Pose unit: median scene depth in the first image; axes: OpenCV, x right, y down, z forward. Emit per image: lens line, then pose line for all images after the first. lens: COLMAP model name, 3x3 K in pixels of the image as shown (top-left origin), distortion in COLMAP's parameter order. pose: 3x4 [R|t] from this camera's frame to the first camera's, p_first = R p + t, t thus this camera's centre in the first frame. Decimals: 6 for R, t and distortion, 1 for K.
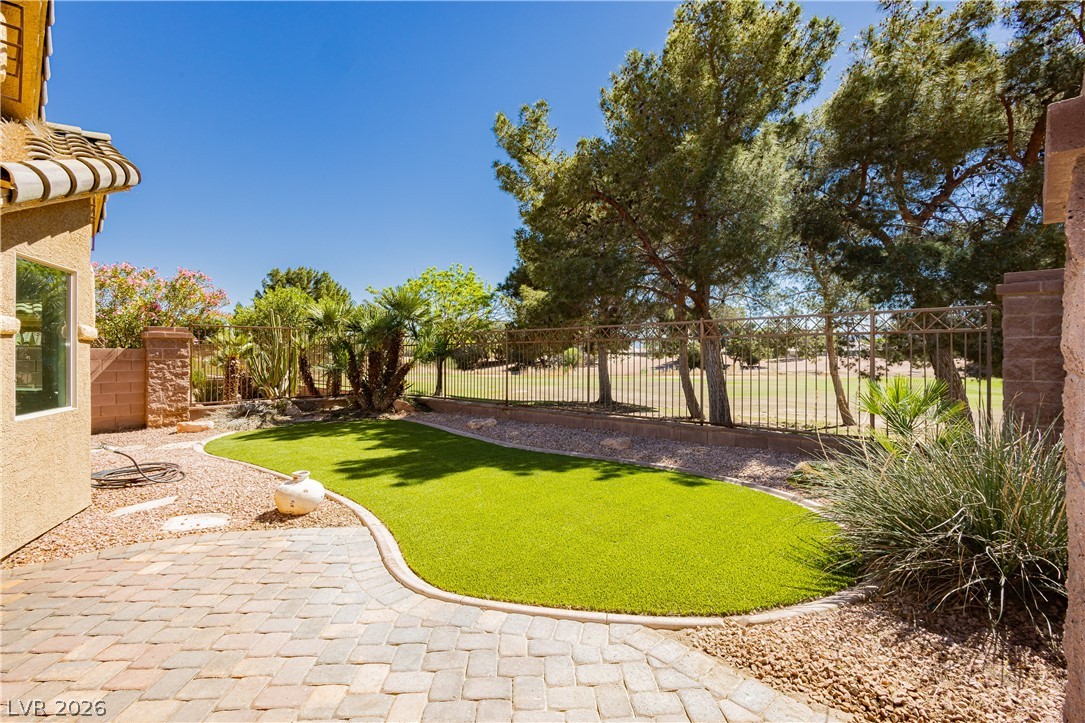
lens RADIAL K [[498.8, 0, 542.5], [0, 498.8, 361.5], [0, 0, 1]] dist [0.000604, 0.000059]
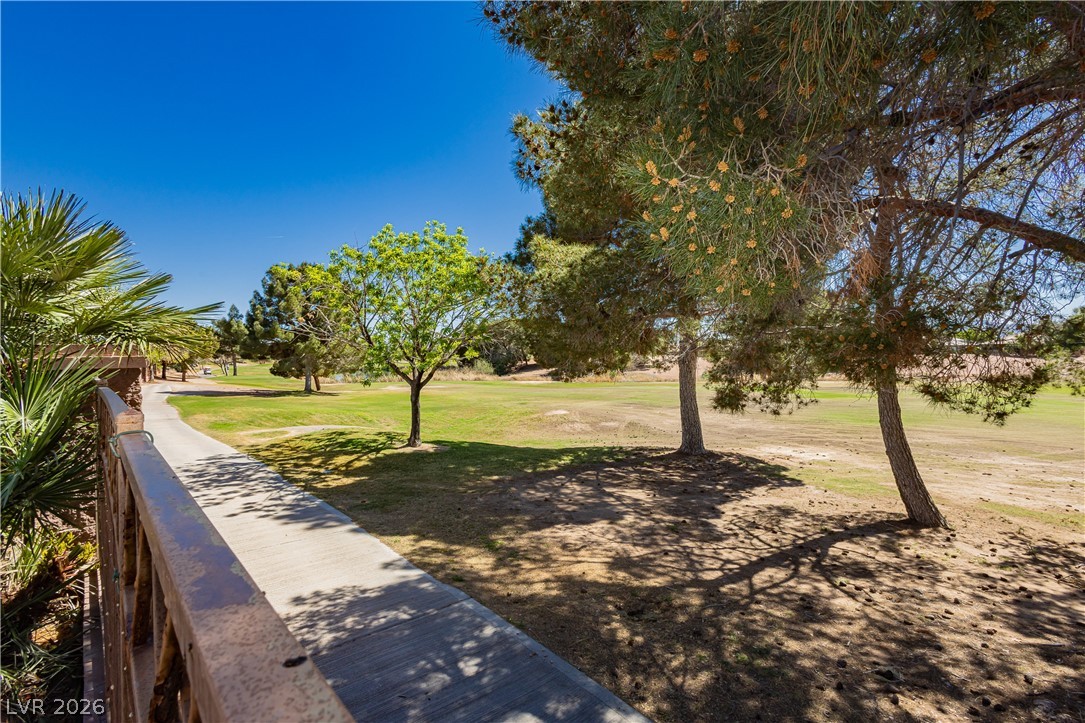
lens RADIAL K [[498.8, 0, 542.5], [0, 498.8, 361.5], [0, 0, 1]] dist [0.000604, 0.000059]
pose [[0.996187, -0.010697, -0.086587, 0.001527], [0.010630, 0.999943, -0.001239, -0.032908], [0.086596, 0.000314, 0.996244, 0.437373]]
